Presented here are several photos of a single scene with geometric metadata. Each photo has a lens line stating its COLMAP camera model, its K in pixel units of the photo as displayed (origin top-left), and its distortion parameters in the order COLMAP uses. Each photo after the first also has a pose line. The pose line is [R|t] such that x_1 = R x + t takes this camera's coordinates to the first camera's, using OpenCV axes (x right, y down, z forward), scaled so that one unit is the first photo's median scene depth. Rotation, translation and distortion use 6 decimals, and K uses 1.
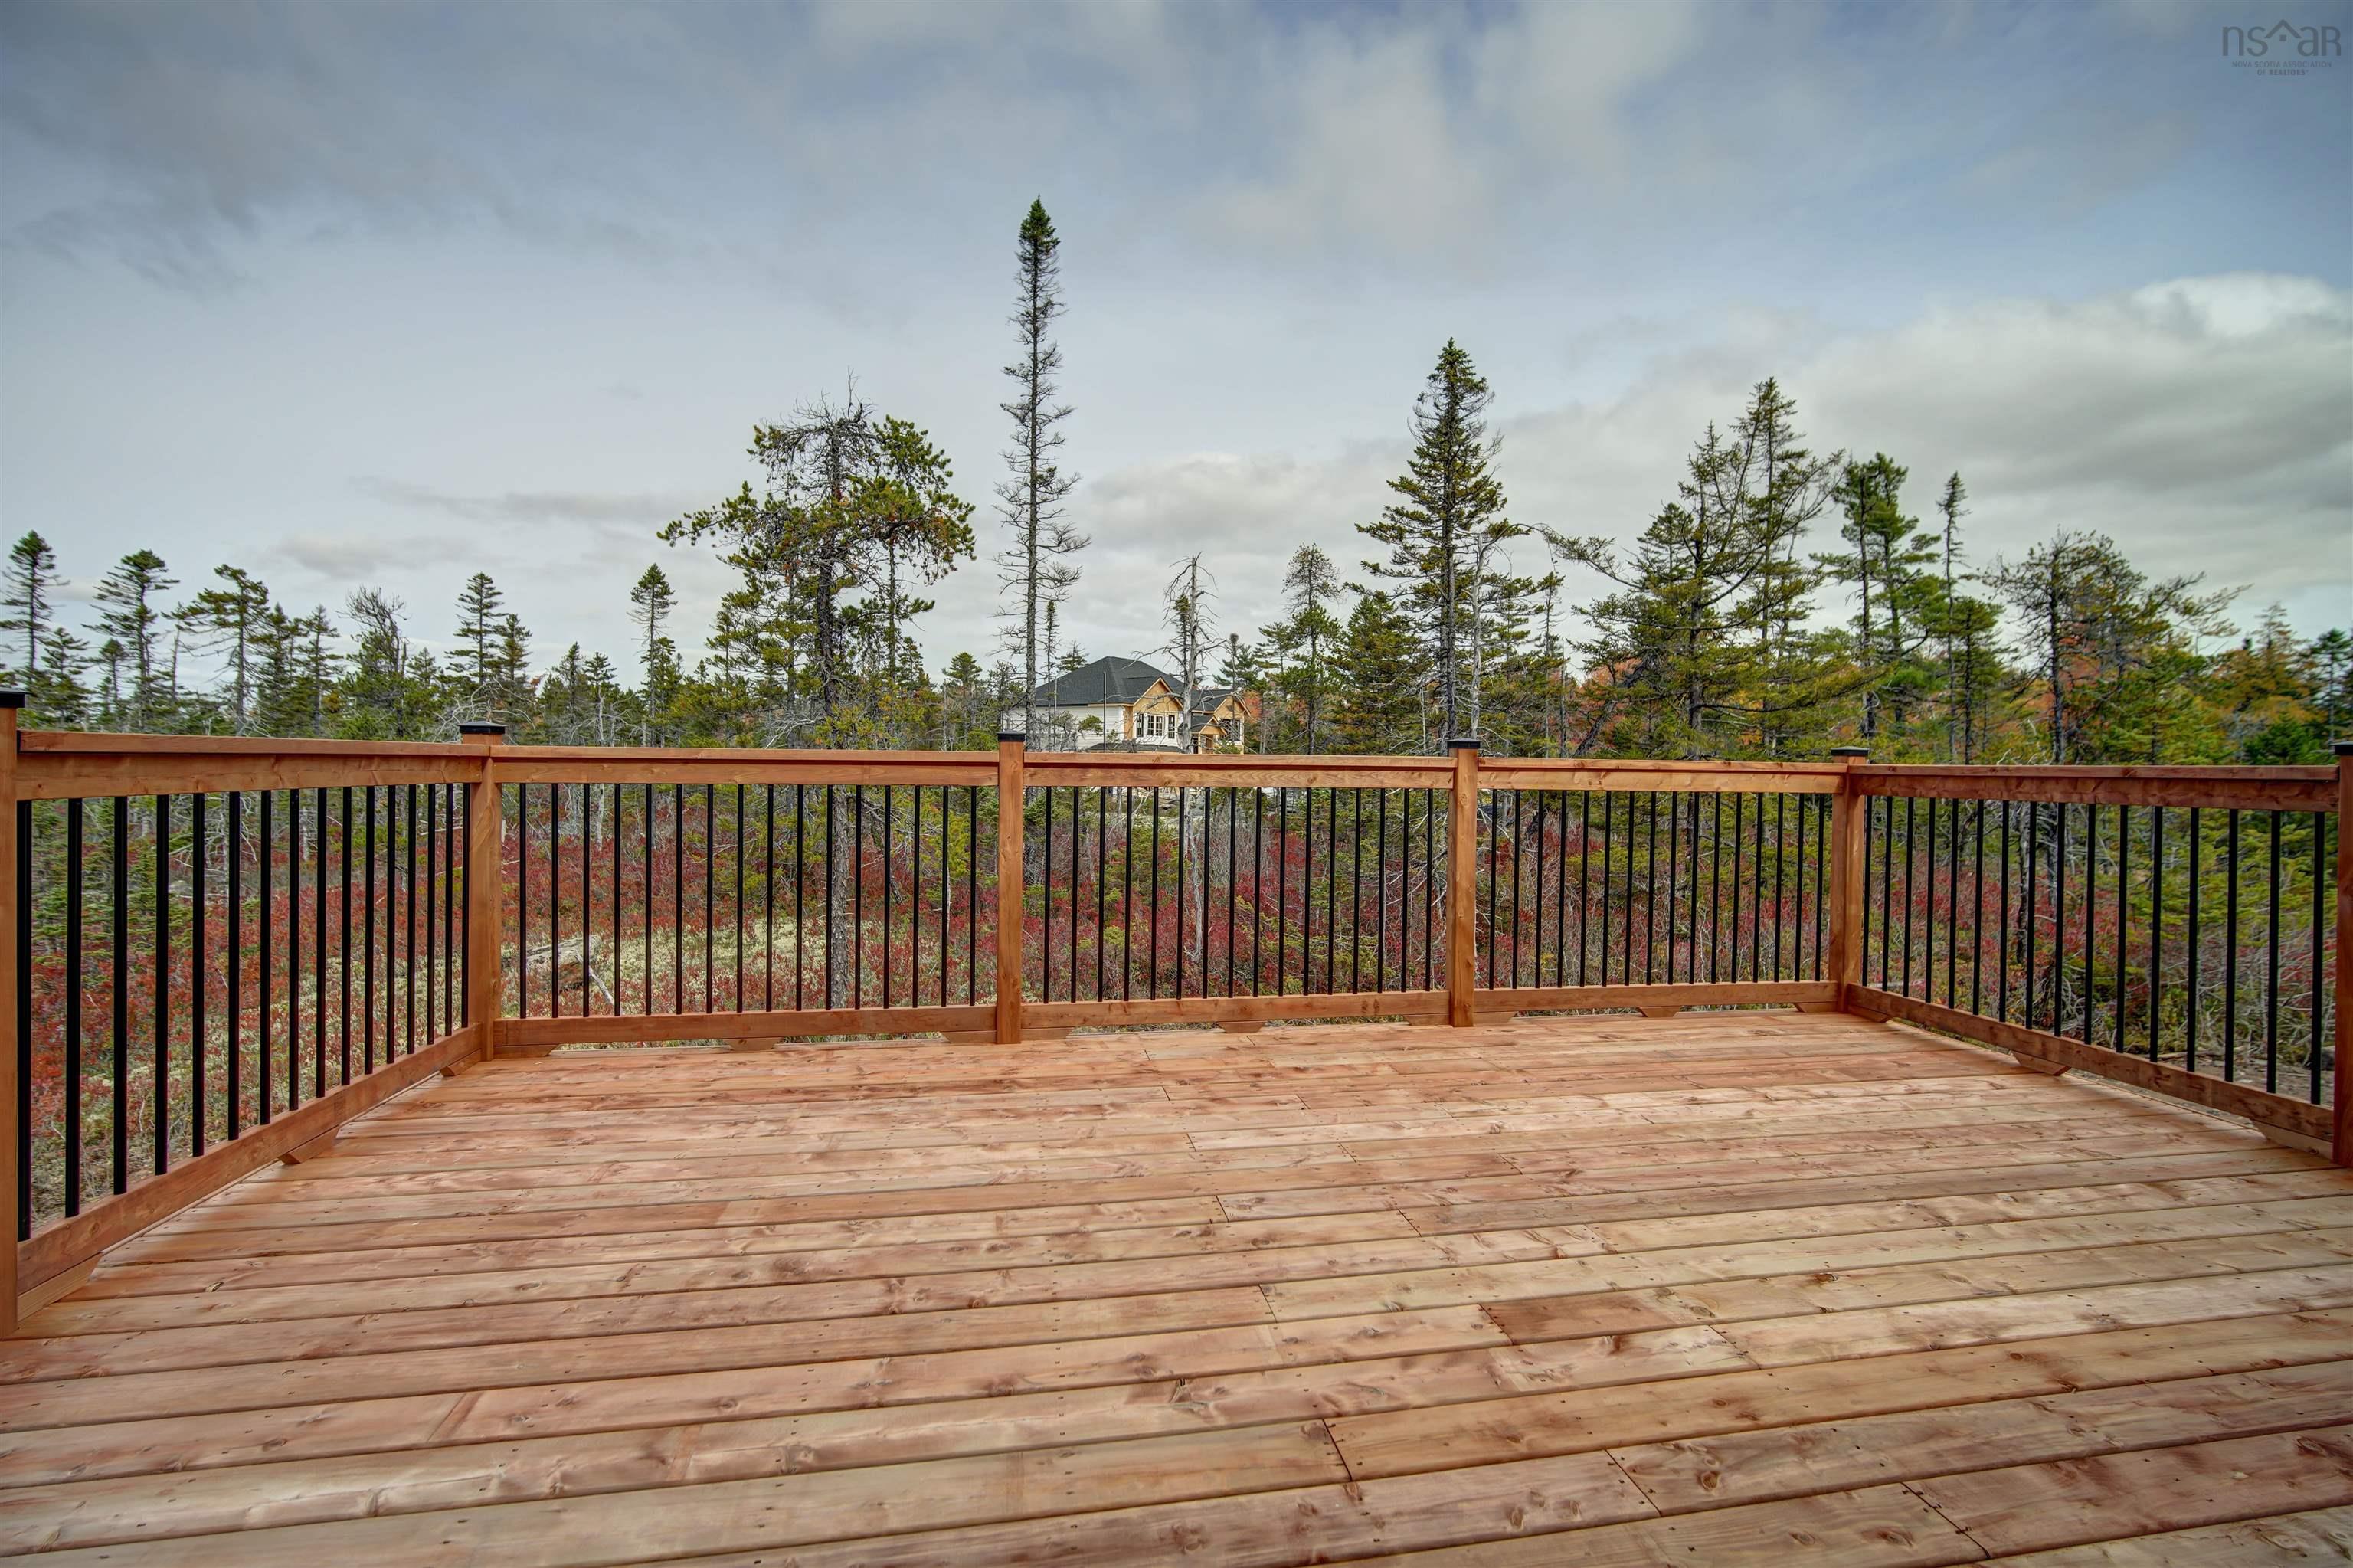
lens RADIAL K [[1034.9, 0, 1184.0], [0, 1034.9, 739.8], [0, 0, 1]] dist [-0.013322, 0.003722]
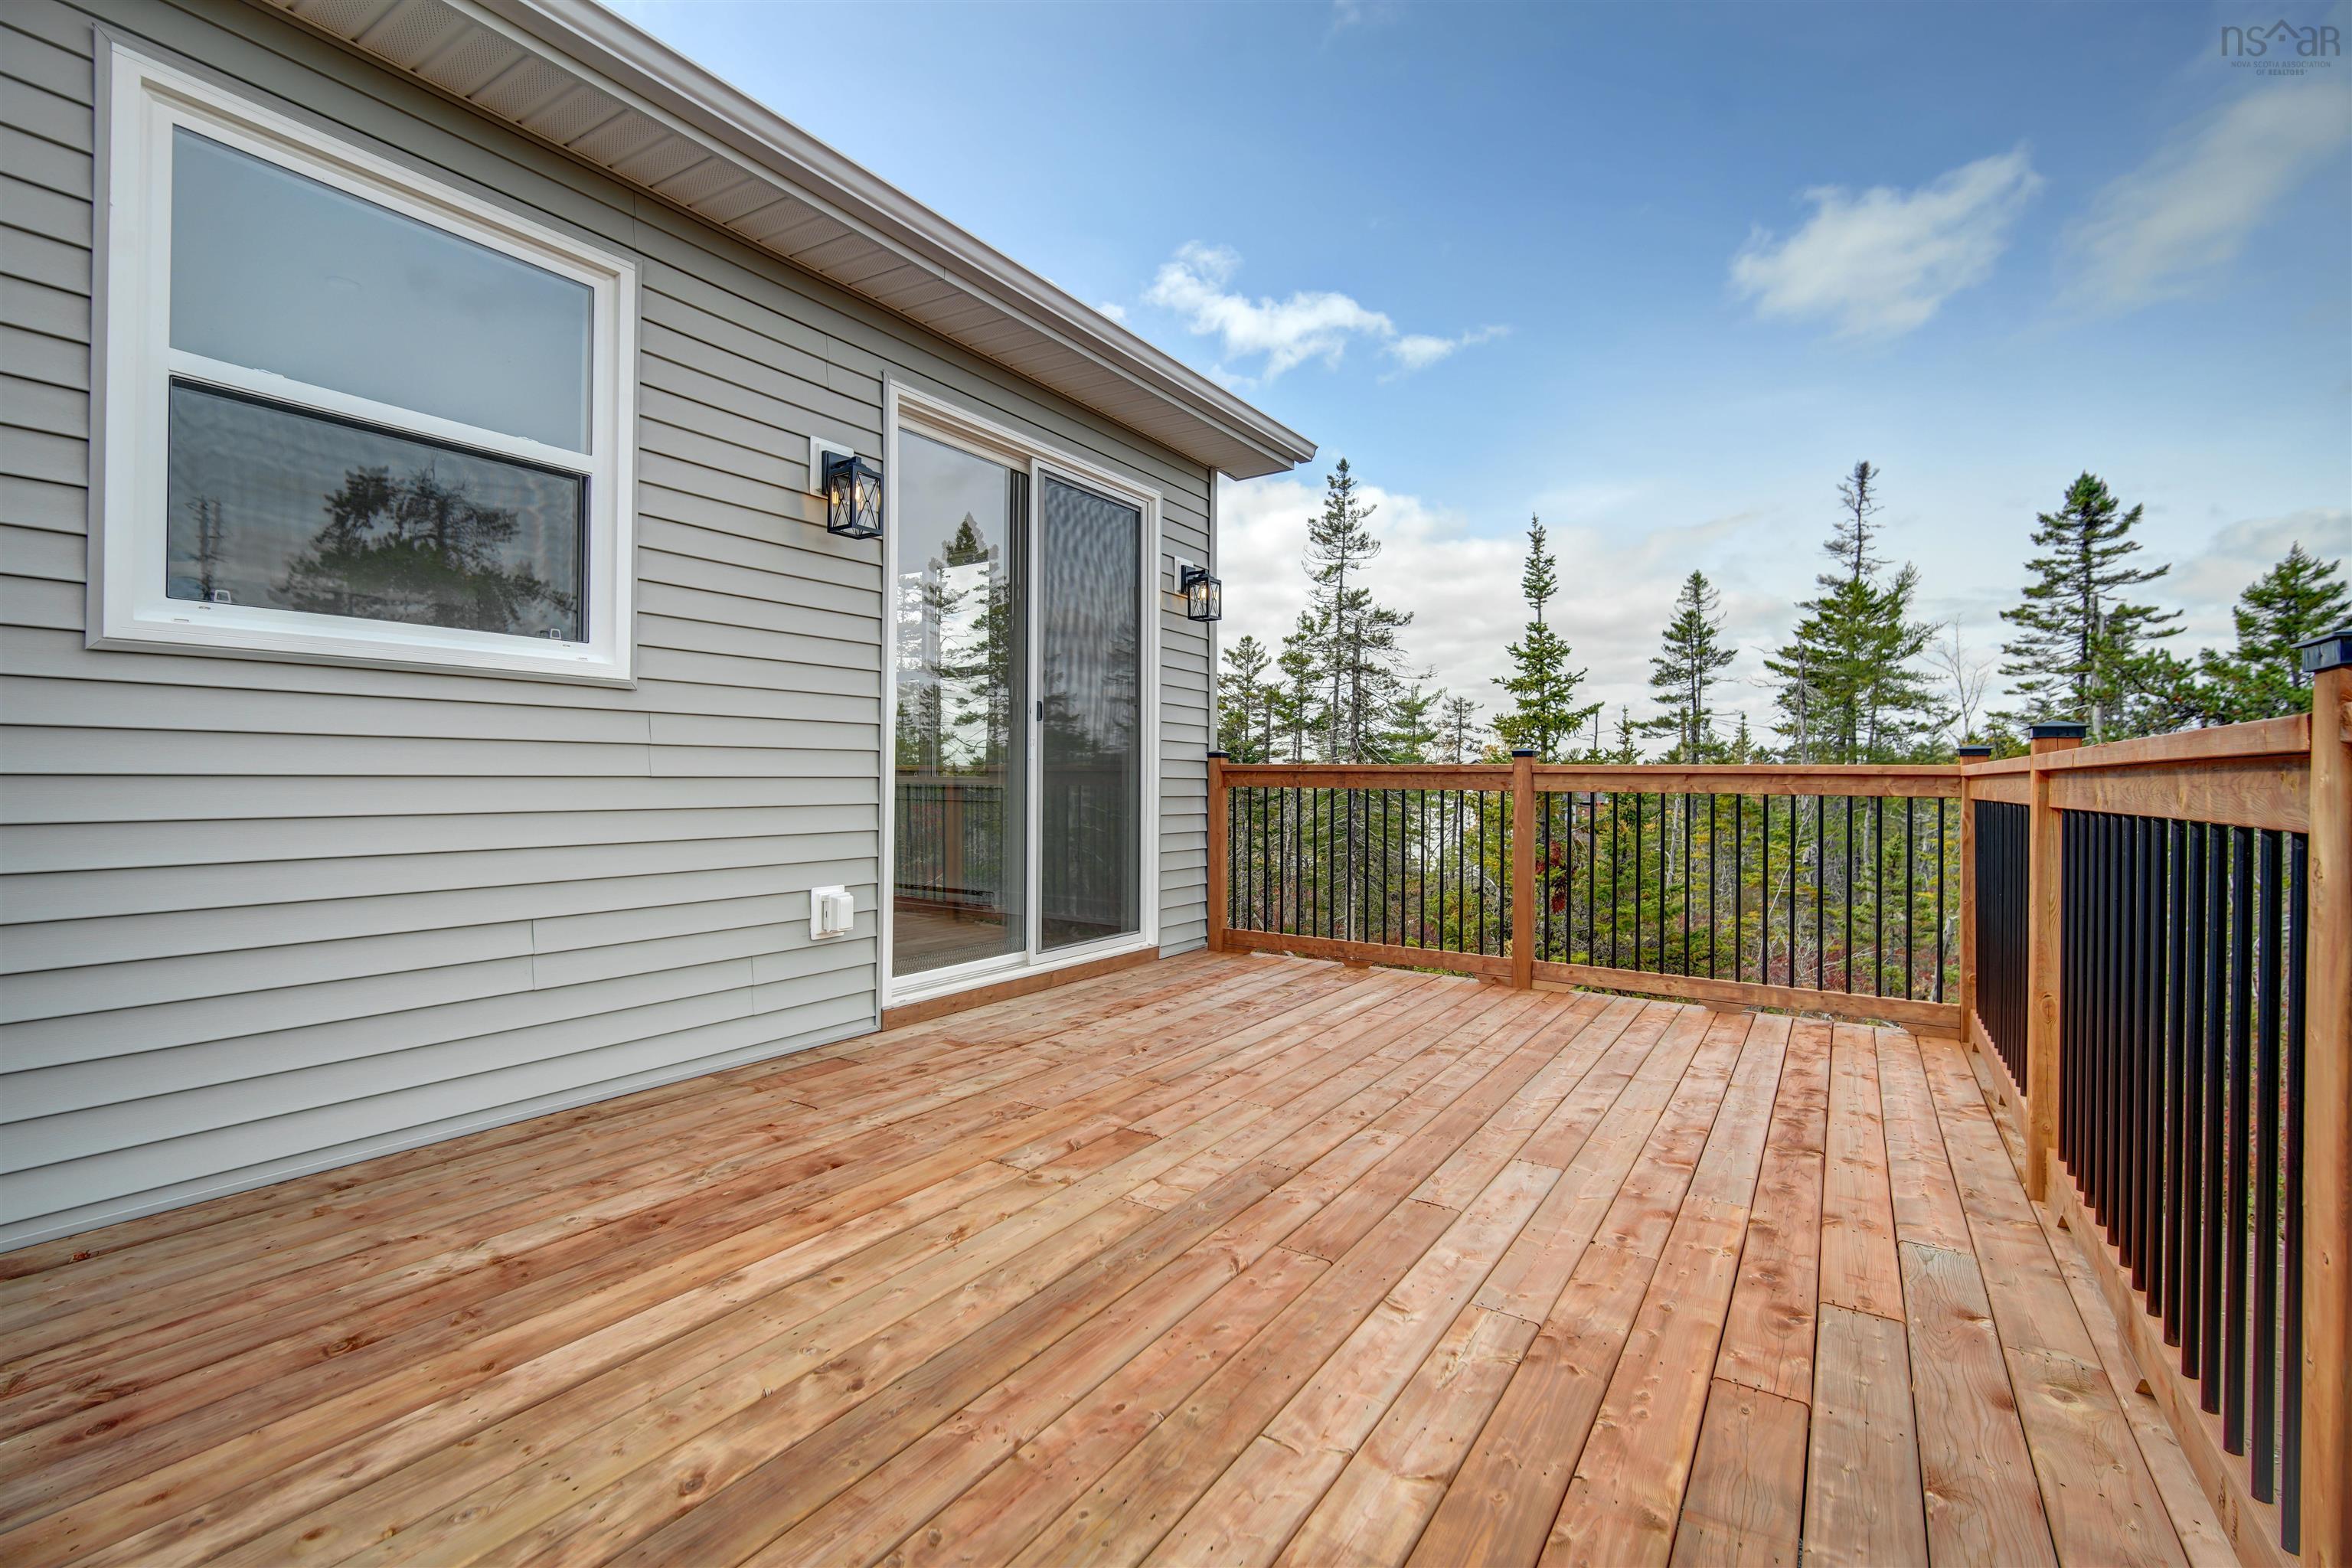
lens RADIAL K [[1034.4, 0, 1183.5], [0, 1034.4, 739.8], [0, 0, 1]] dist [-0.013322, 0.003722]
pose [[-0.702186, -0.044763, -0.710585, 1.240621], [0.001302, 0.997939, -0.064151, 0.078978], [0.711992, -0.045971, -0.700681, 1.939809]]
